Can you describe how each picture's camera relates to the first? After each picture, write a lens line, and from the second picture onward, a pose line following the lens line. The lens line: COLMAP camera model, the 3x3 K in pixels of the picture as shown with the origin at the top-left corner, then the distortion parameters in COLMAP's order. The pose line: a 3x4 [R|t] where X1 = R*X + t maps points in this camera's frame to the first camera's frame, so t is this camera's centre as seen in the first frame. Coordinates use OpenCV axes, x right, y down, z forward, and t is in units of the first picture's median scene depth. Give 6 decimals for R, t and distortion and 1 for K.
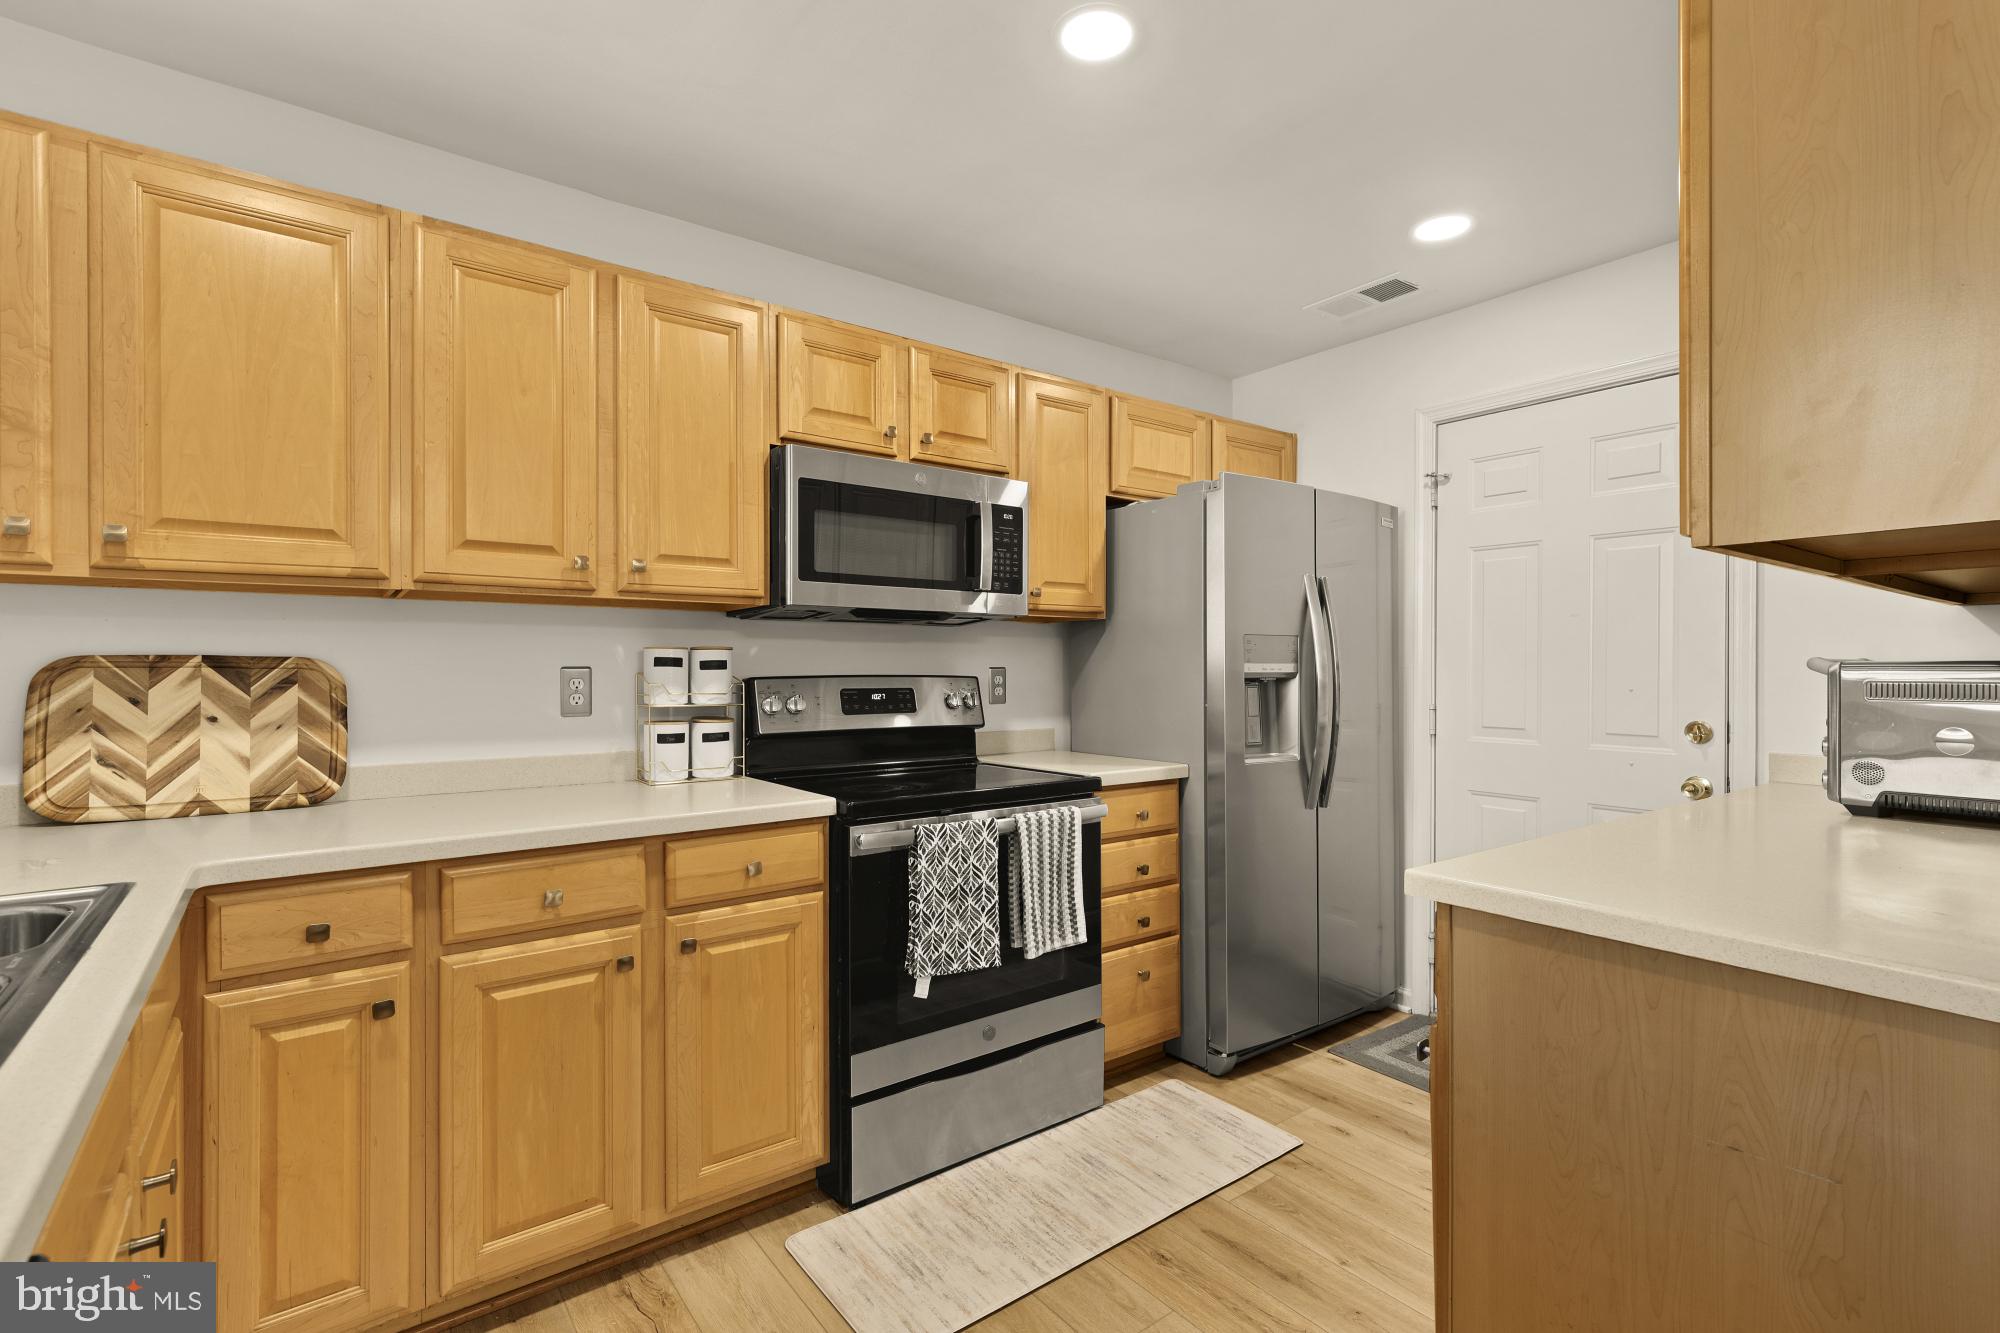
lens RADIAL K [[891.3, 0, 1018.9], [0, 891.3, 669.7], [0, 0, 1]] dist [-0.000590, -0.001097]
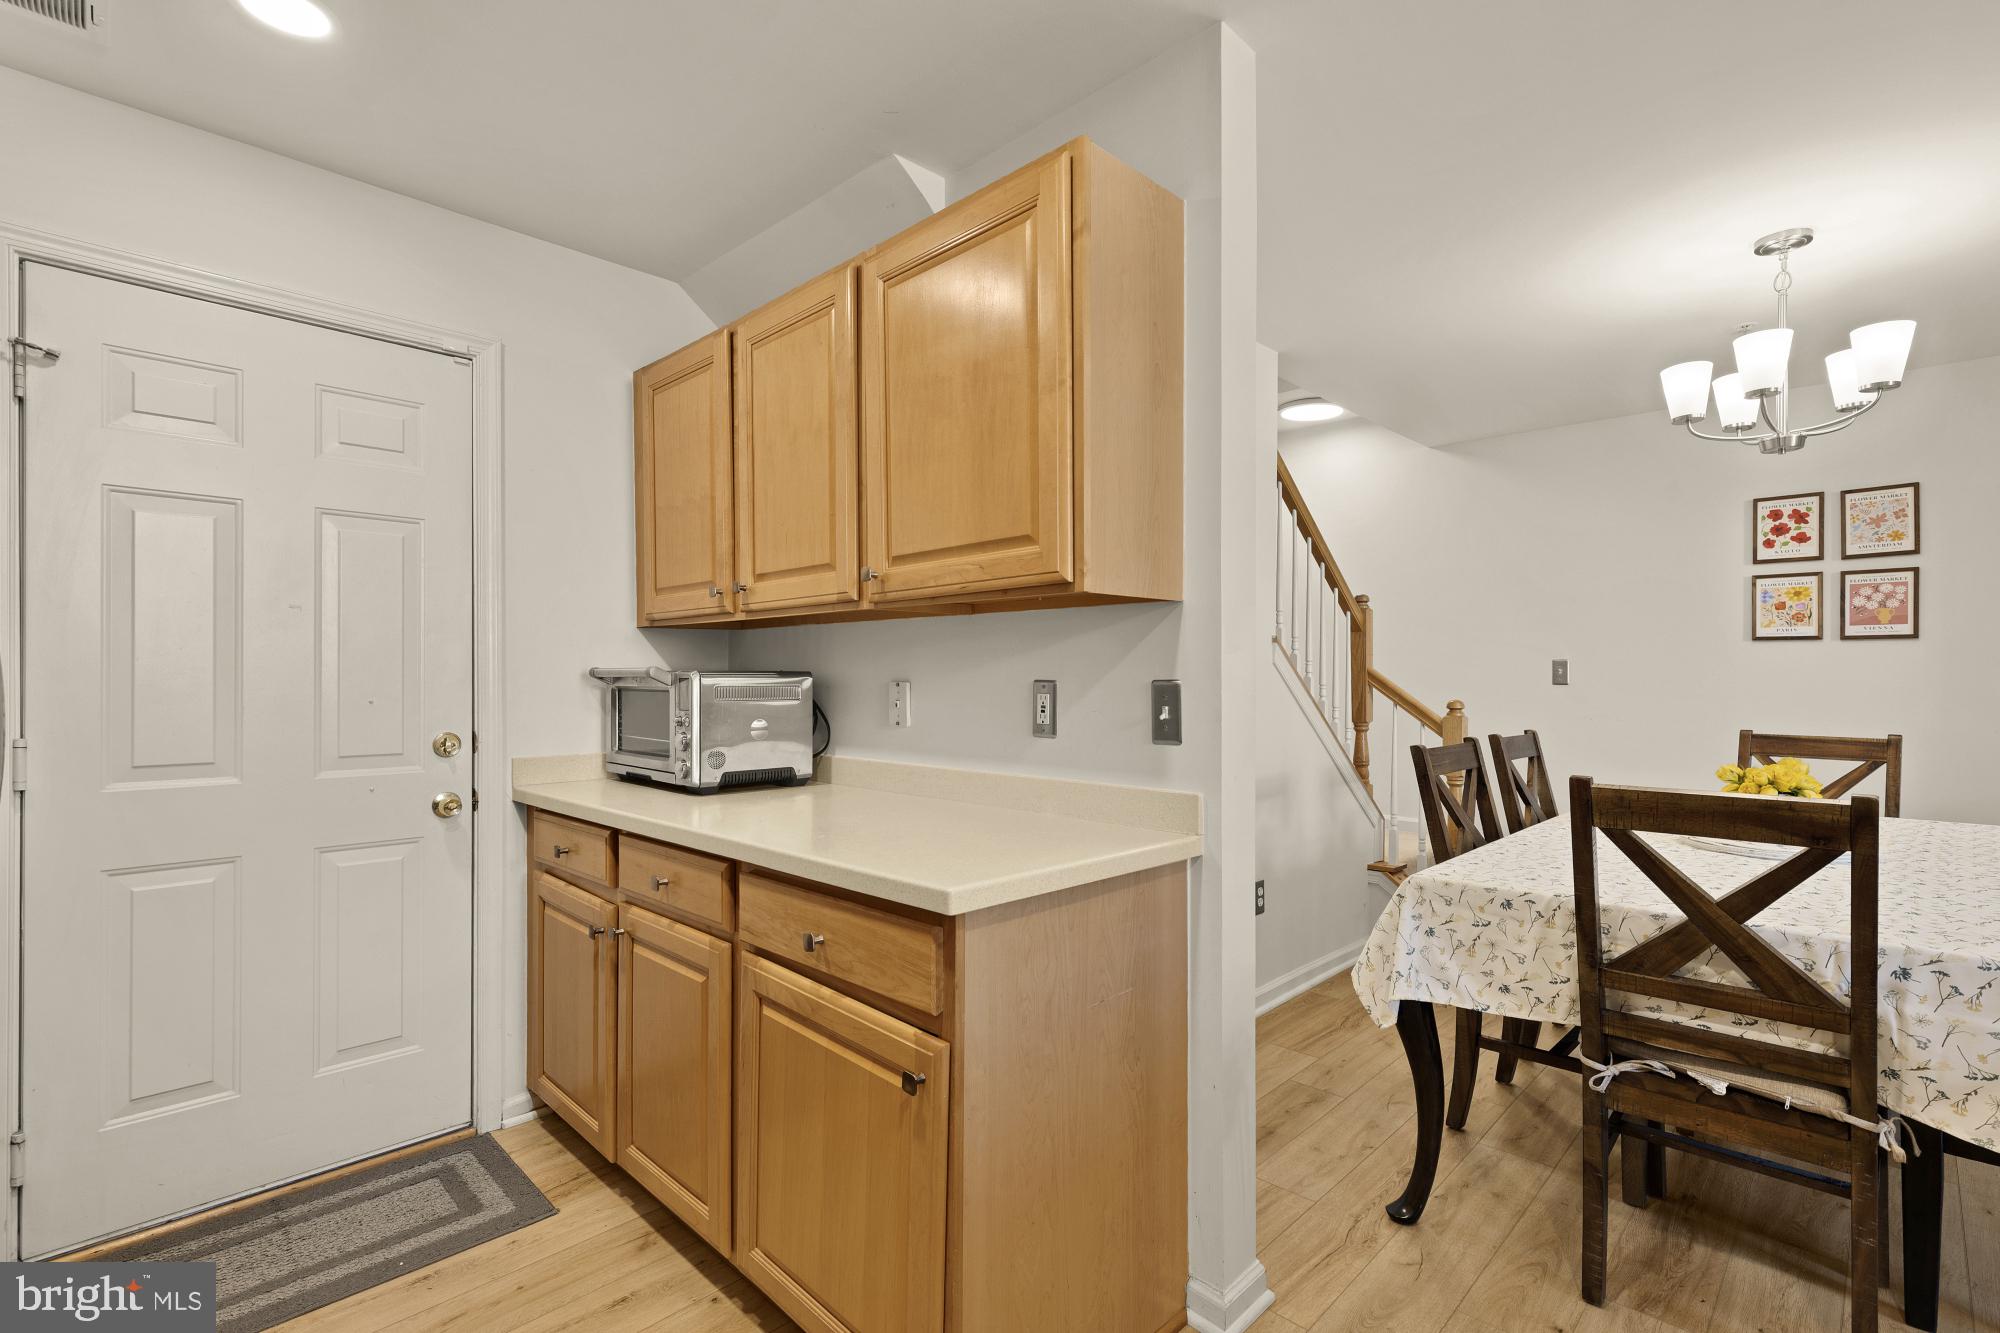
lens RADIAL K [[915.3, 0, 1031.4], [0, 915.3, 677.8], [0, 0, 1]] dist [-0.000250, -0.000747]
pose [[-0.155056, -0.003643, 0.987899, -0.349568], [0.001370, 0.999991, 0.003903, -0.002838], [-0.987905, 0.001958, -0.155049, 0.691923]]
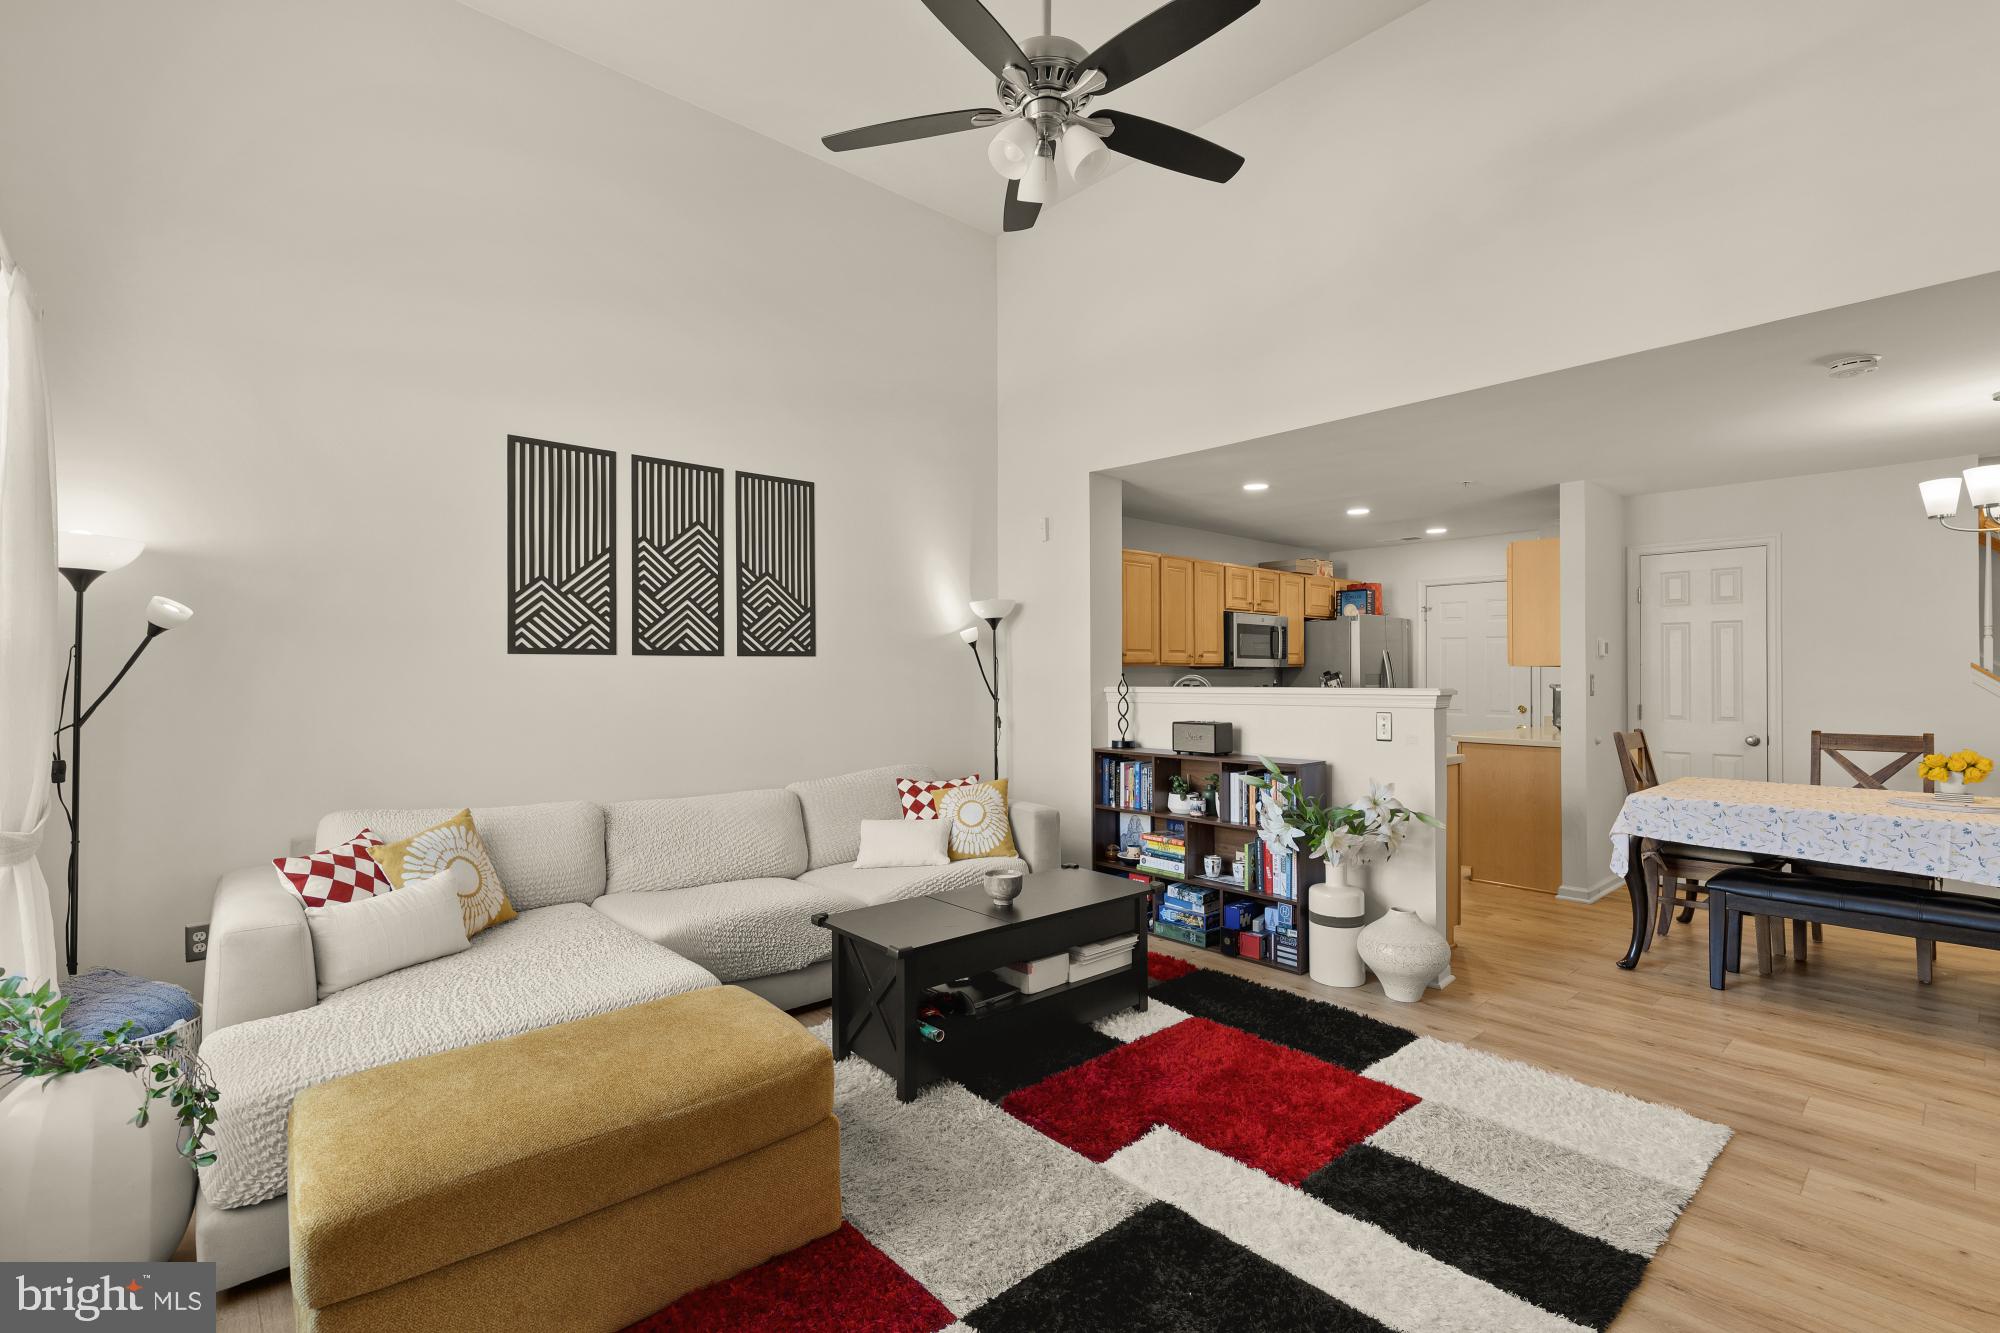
lens RADIAL K [[880.6, 0, 1000.0], [0, 880.6, 666.5], [0, 0, 1]] dist [0.001733, 0.000041]
pose [[0.998449, -0.001547, 0.055646, -1.293213], [0.002306, 0.999905, -0.013580, -0.037378], [-0.055620, 0.013687, 0.998358, -2.041009]]
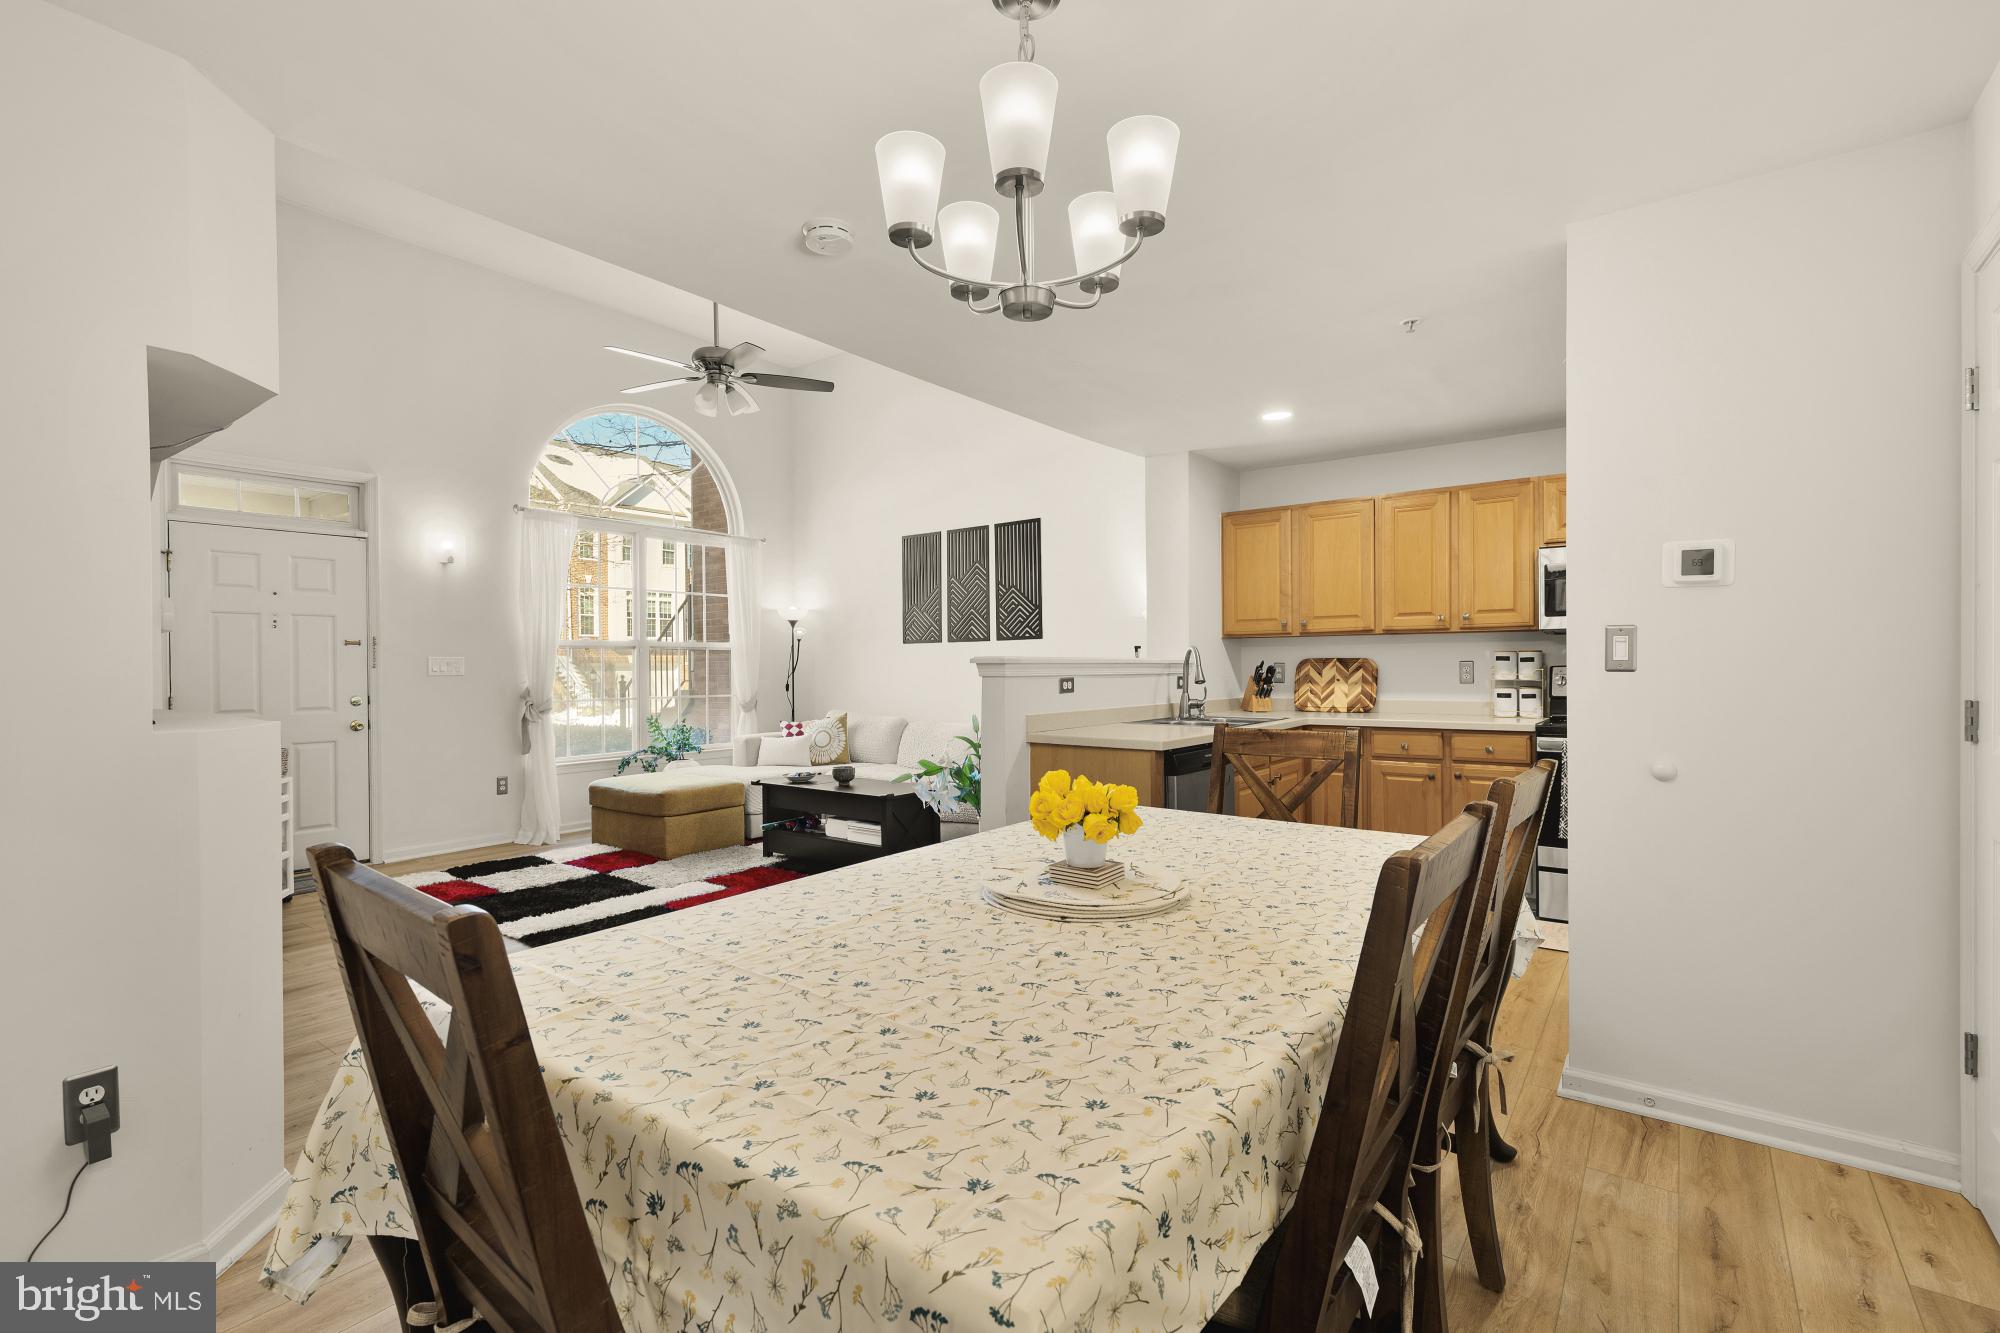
lens RADIAL K [[880.6, 0, 1000.0], [0, 880.6, 666.5], [0, 0, 1]] dist [0.001733, 0.000041]
pose [[0.249480, 0.000571, -0.968380, 1.466879], [0.005224, 0.999984, 0.001935, 0.000176], [0.968366, -0.005542, 0.249474, -0.719664]]
